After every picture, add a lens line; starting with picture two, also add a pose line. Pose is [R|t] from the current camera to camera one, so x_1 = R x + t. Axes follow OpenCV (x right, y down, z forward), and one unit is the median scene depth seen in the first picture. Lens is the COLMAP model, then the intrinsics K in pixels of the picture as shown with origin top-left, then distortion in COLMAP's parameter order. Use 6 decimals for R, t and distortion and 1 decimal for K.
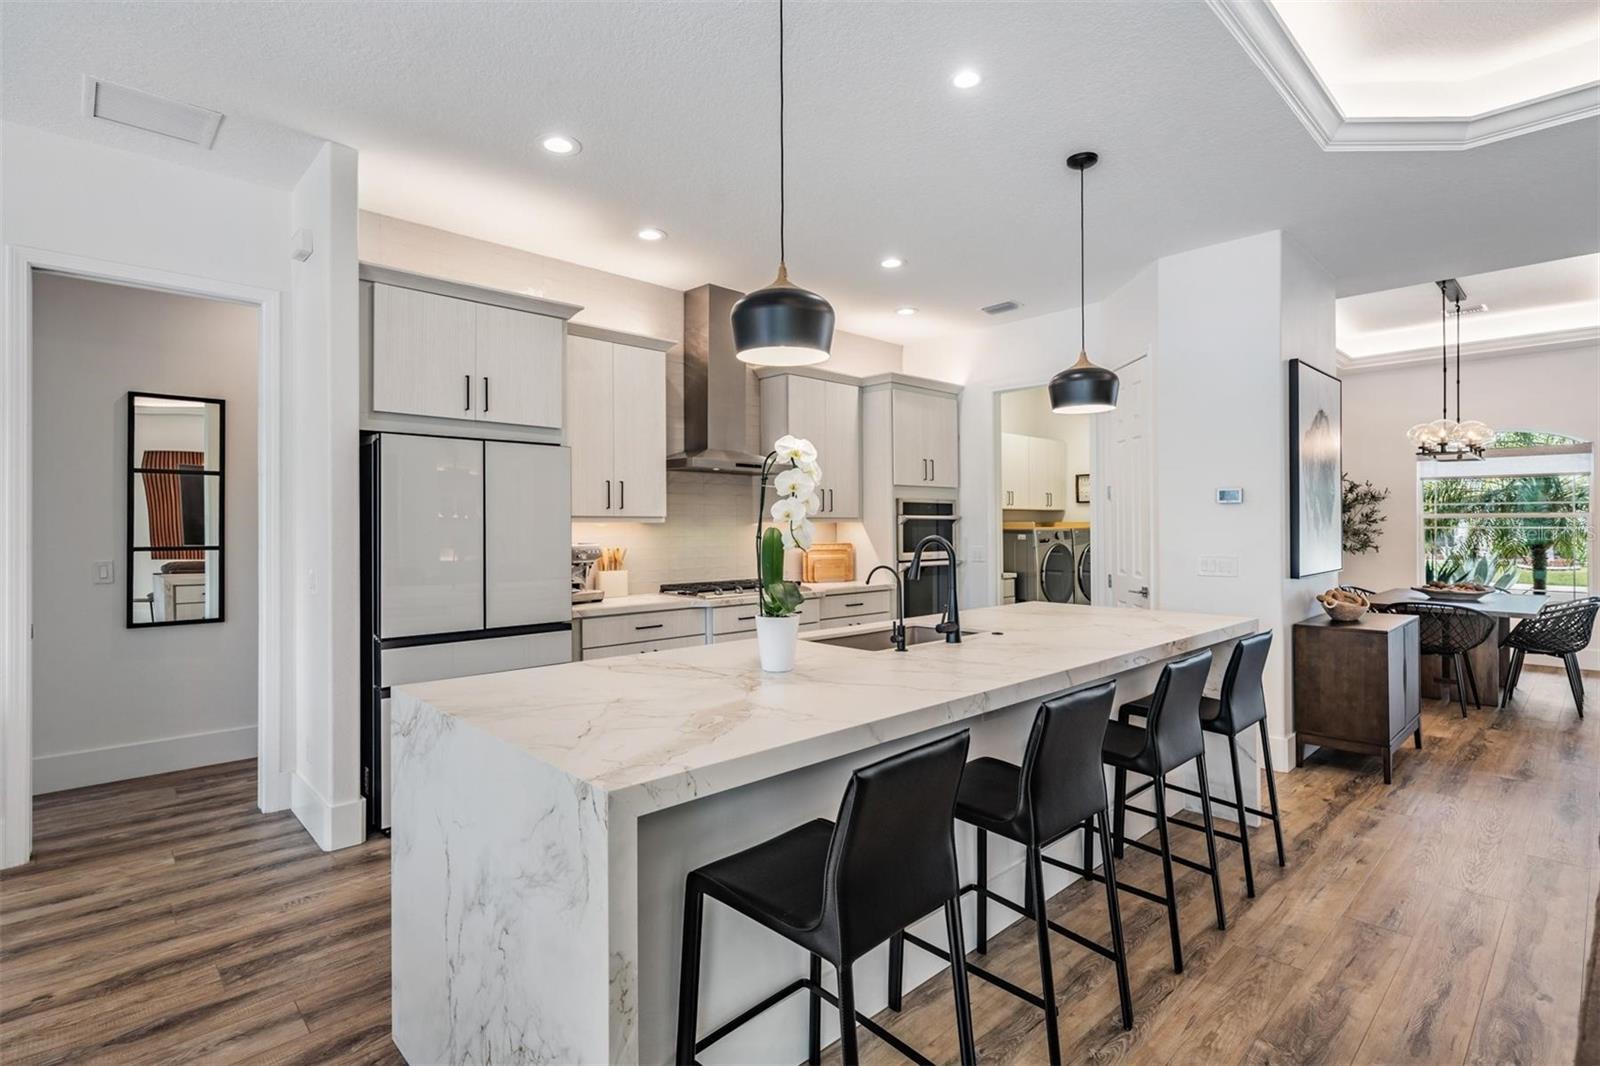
lens RADIAL K [[778.0, 0, 794.7], [0, 778.0, 520.6], [0, 0, 1]] dist [0.001974, 0.000331]
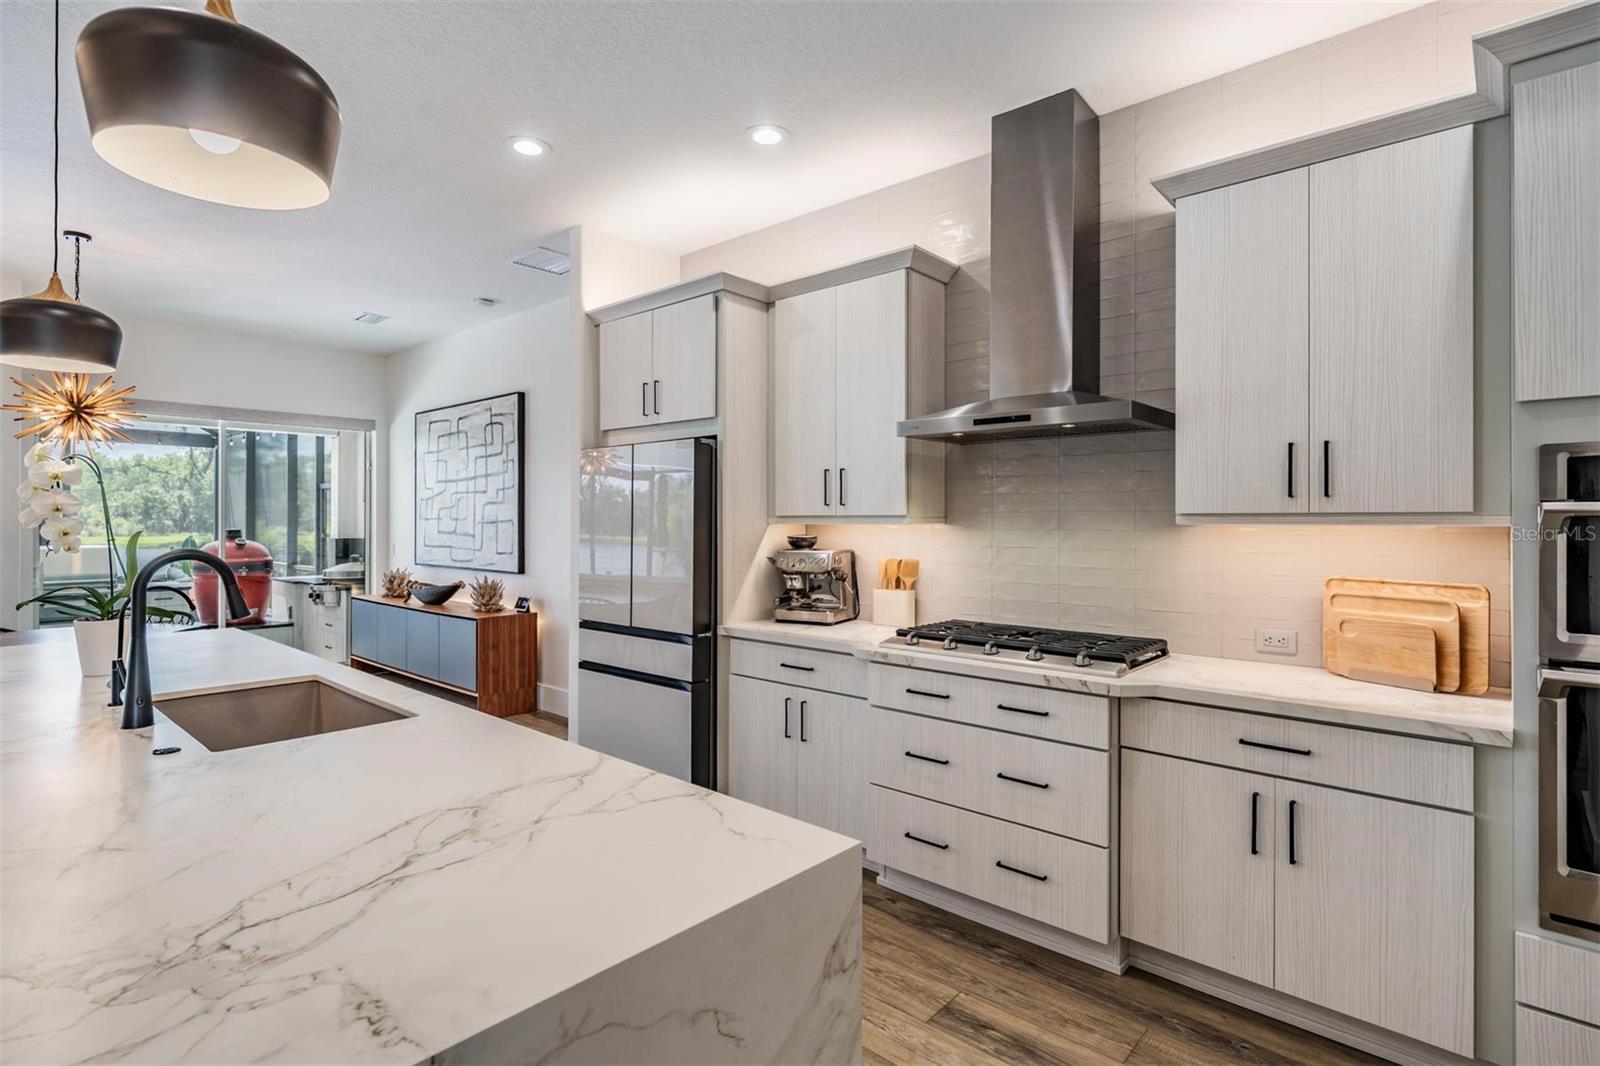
lens RADIAL K [[784.3, 0, 795.0], [0, 784.3, 522.1], [0, 0, 1]] dist [0.001815, -0.000604]
pose [[0.081737, 0.001913, -0.996652, 0.405899], [0.002714, 0.999994, 0.002142, -0.000643], [0.996650, -0.002880, 0.081731, 0.695214]]
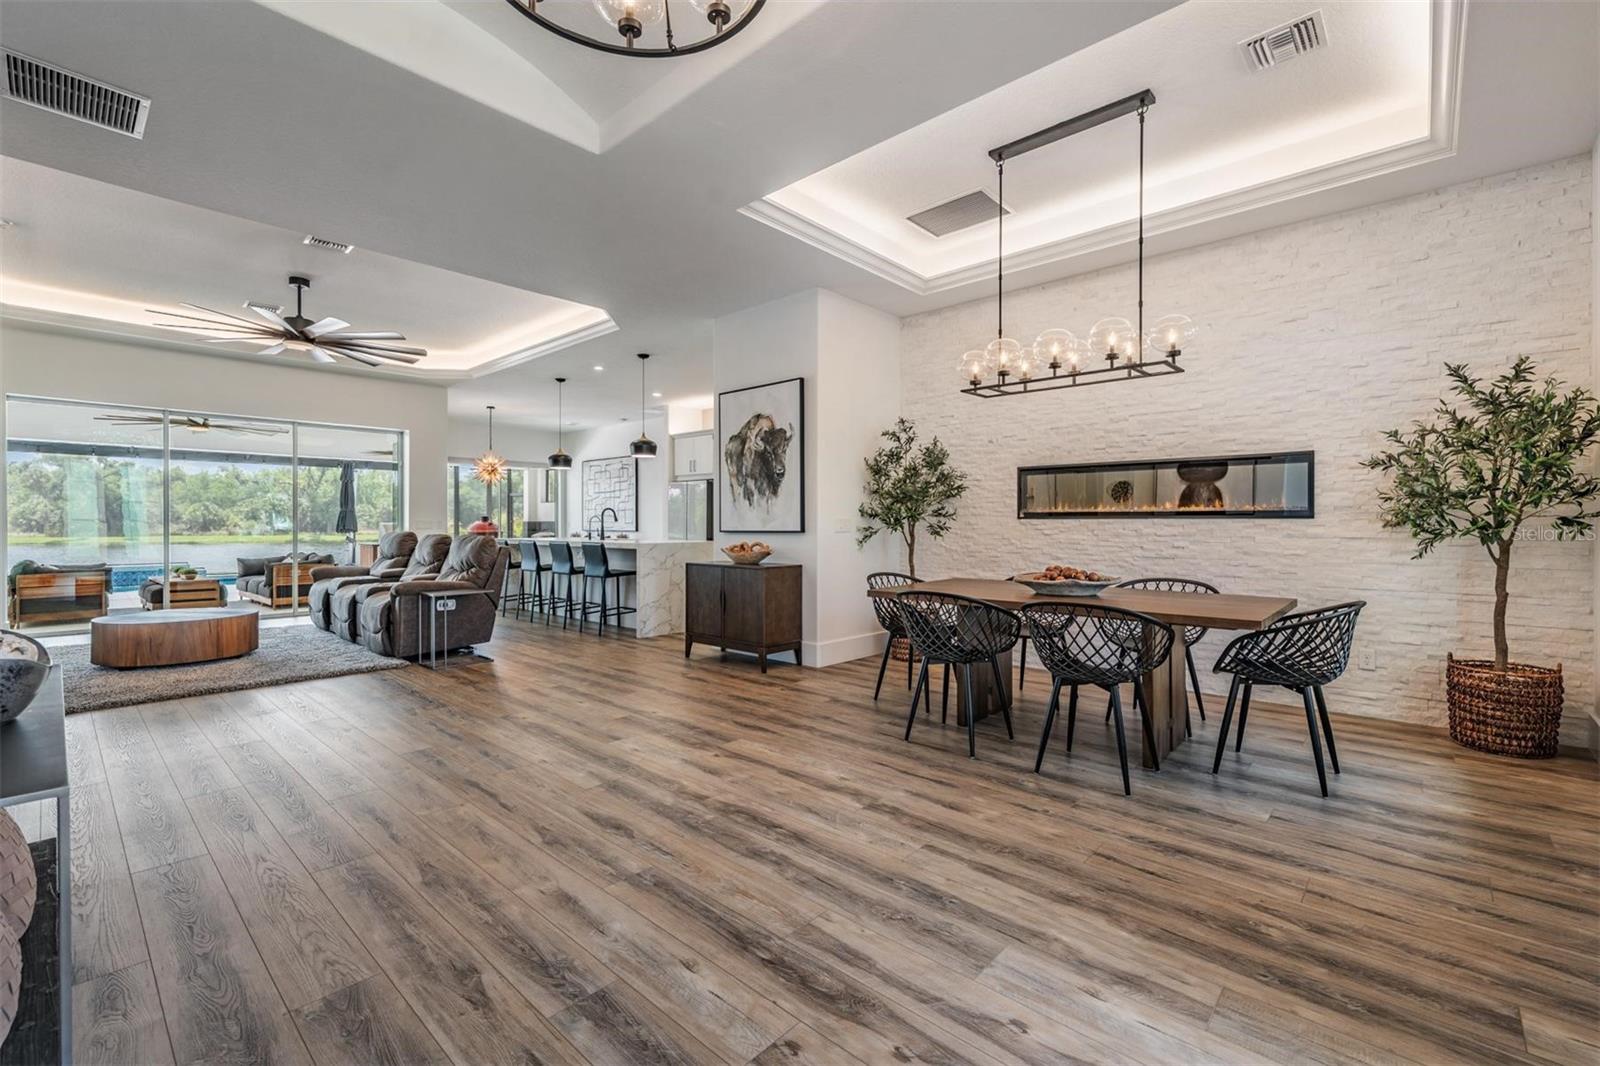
lens RADIAL K [[686.7, 0, 786.5], [0, 686.7, 521.7], [0, 0, 1]] dist [-0.000159, -0.000035]
pose [[0.055759, 0.000769, -0.998444, 1.490785], [0.007187, 0.999973, 0.001172, 0.037497], [0.998418, -0.007241, 0.055752, 0.767843]]
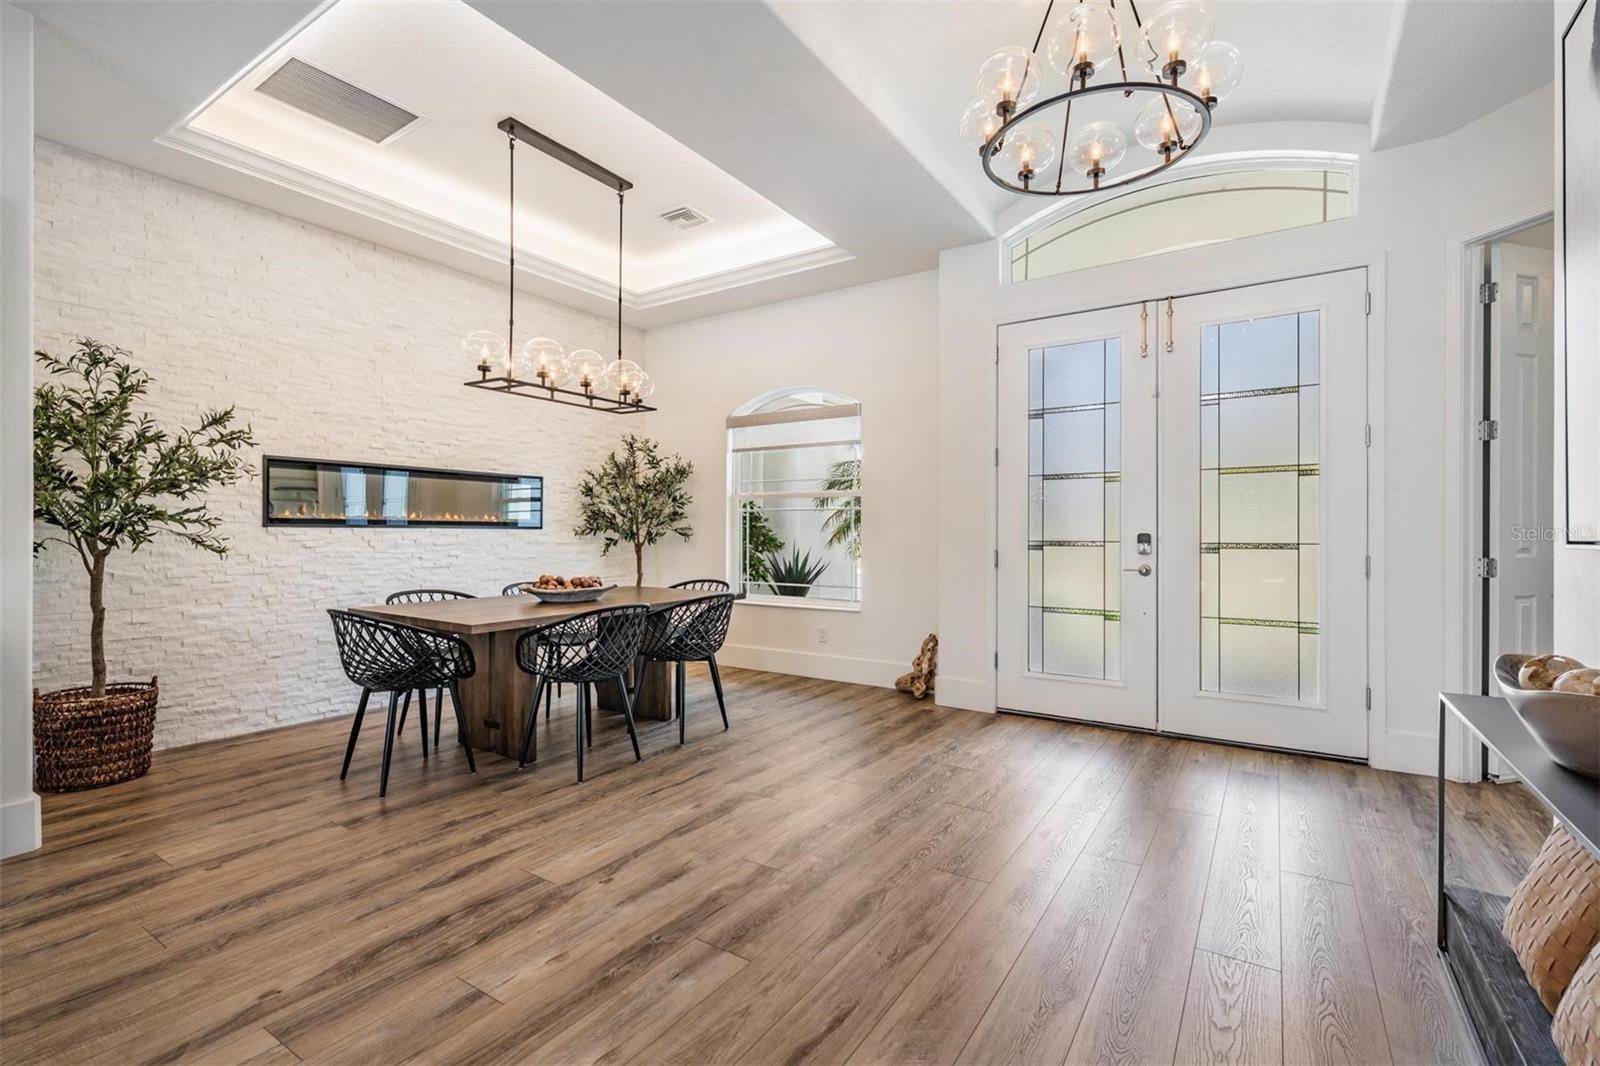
lens RADIAL K [[734.5, 0, 794.9], [0, 734.5, 532.2], [0, 0, 1]] dist [0.001498, -0.000291]
pose [[0.974016, 0.004427, 0.226438, 0.948046], [-0.006139, 0.999958, 0.006861, 0.034473], [-0.226398, -0.008073, 0.974001, 0.336417]]
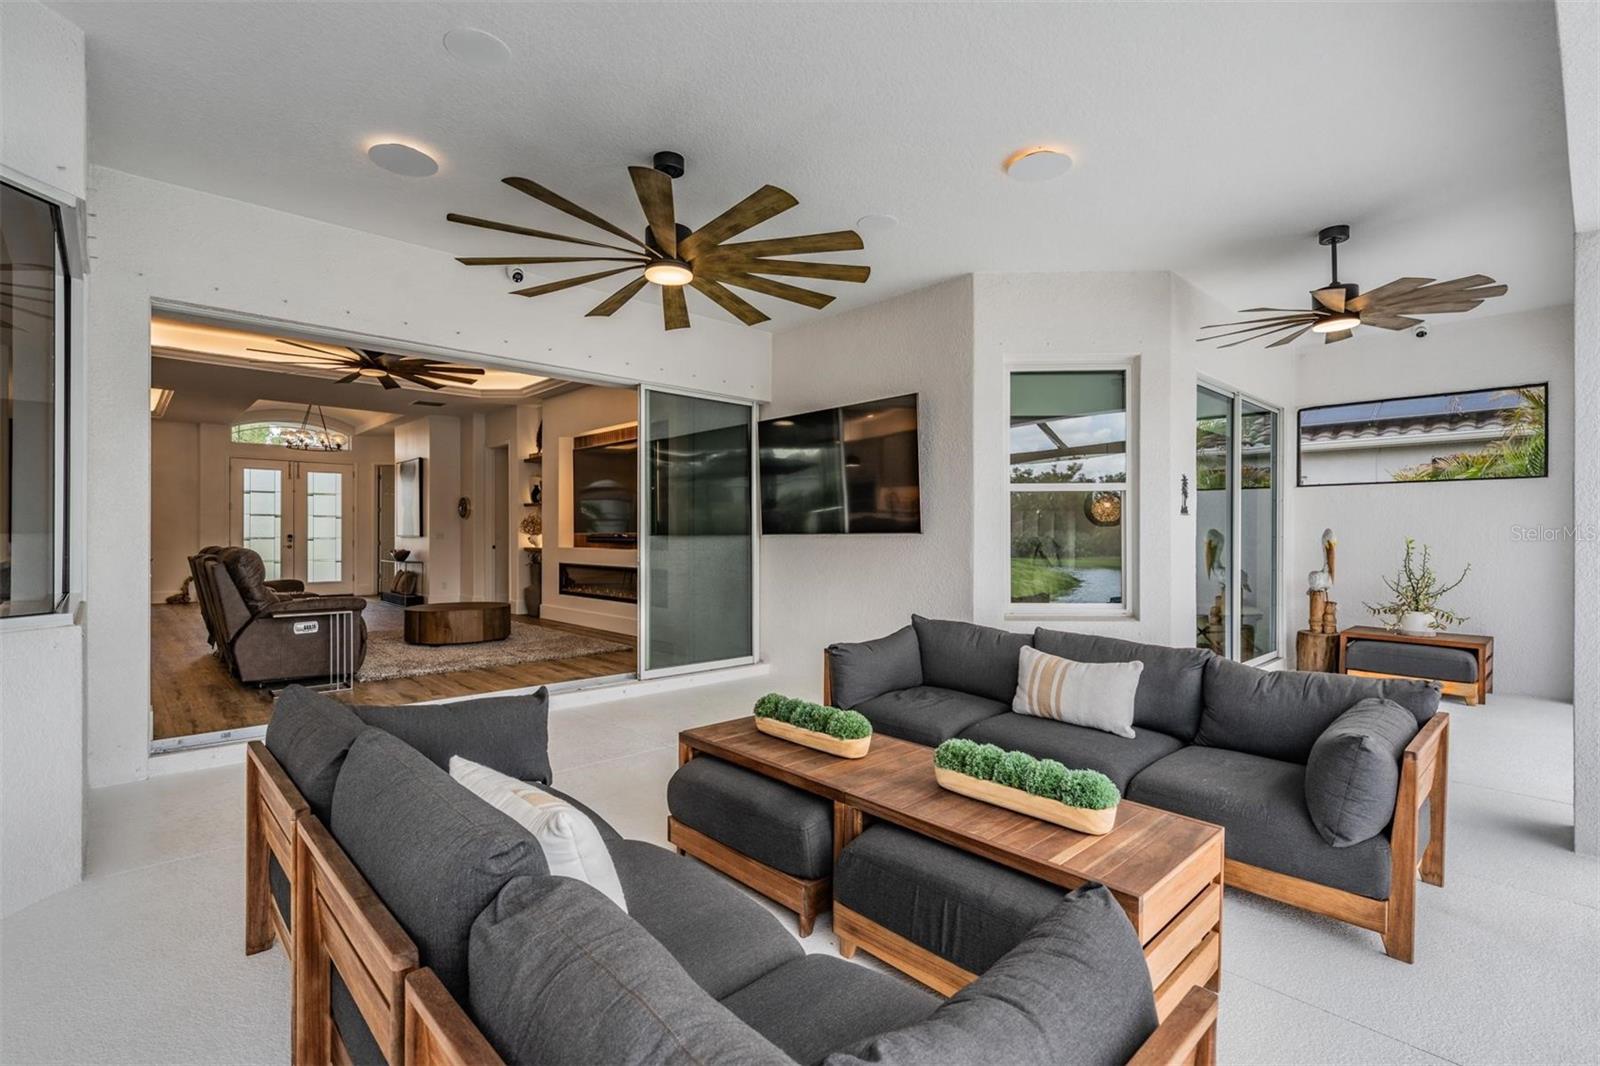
lens RADIAL K [[748.8, 0, 805.6], [0, 748.8, 505.3], [0, 0, 1]] dist [0.000222, -0.000337]
pose [[0.003154, 0.027662, 0.999612, -0.795814], [0.002461, 0.999614, -0.027670, 0.015527], [-0.999992, 0.002547, 0.003084, -0.609828]]
